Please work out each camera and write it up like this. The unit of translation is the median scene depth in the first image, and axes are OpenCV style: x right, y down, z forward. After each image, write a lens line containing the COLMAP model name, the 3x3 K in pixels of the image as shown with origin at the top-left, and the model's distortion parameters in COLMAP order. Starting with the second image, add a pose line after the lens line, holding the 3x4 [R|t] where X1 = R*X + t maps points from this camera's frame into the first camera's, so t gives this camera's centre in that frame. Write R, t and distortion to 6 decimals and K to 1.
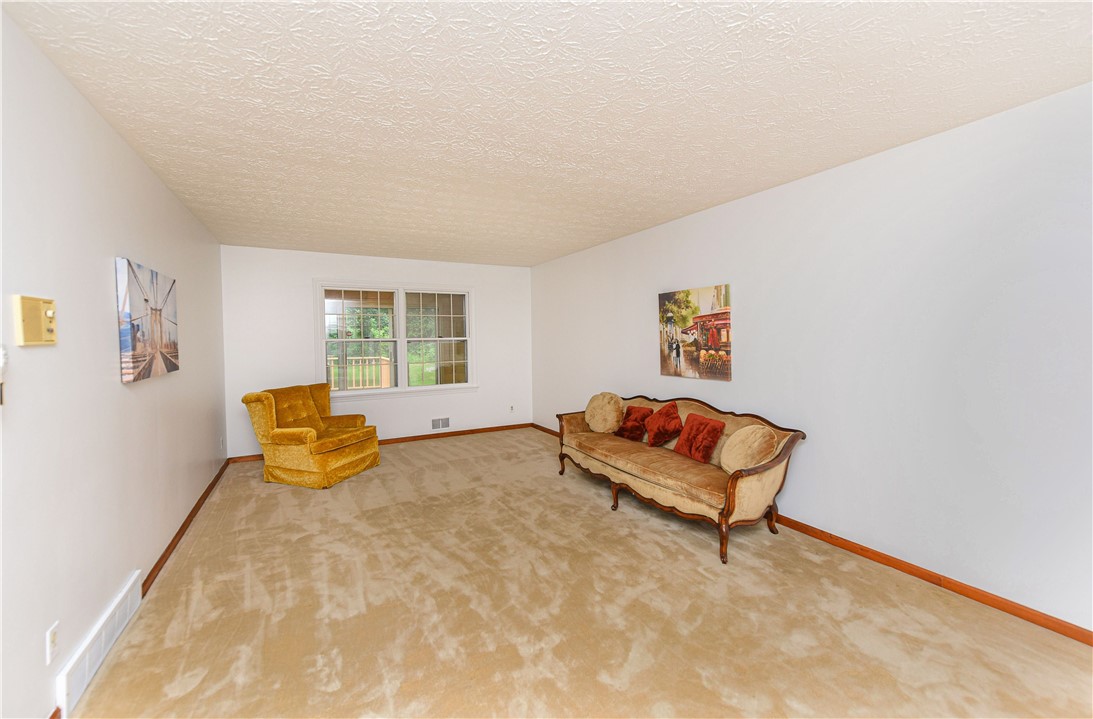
lens RADIAL K [[431.8, 0, 546.0], [0, 431.8, 346.9], [0, 0, 1]] dist [0.008575, -0.000081]
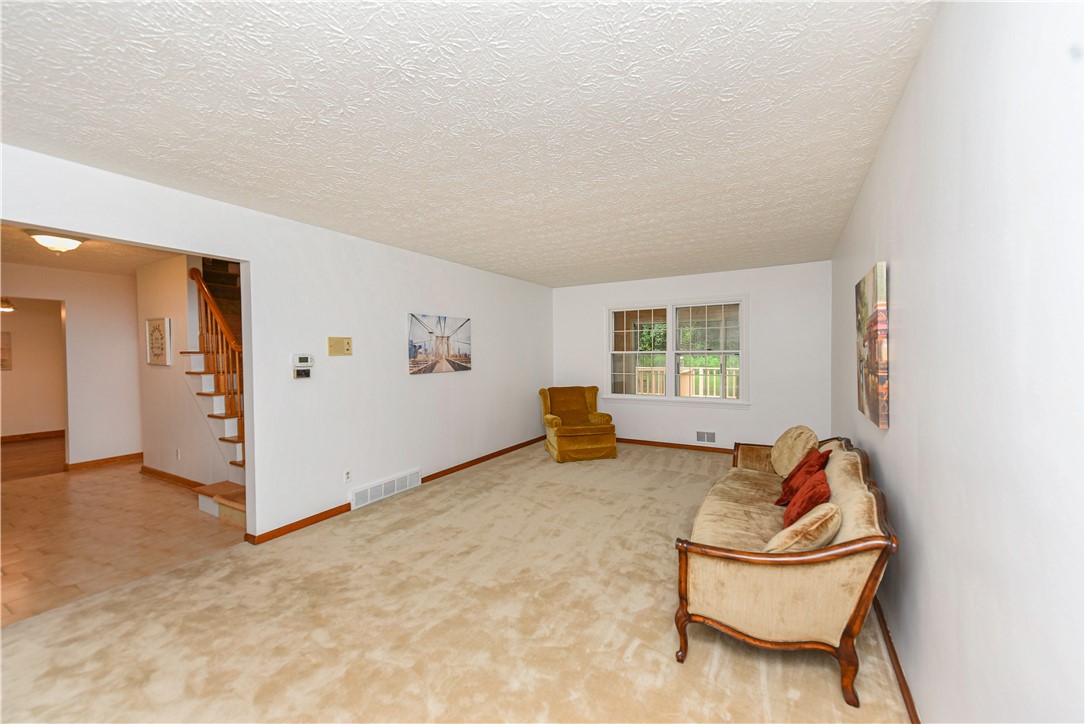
lens RADIAL K [[423.2, 0, 548.8], [0, 423.2, 360.7], [0, 0, 1]] dist [0.014421, 0.000042]
pose [[0.517255, 0.021870, -0.855552, 0.661264], [-0.013932, 0.999756, 0.017134, -0.014485], [0.855718, 0.003057, 0.517434, 0.318989]]
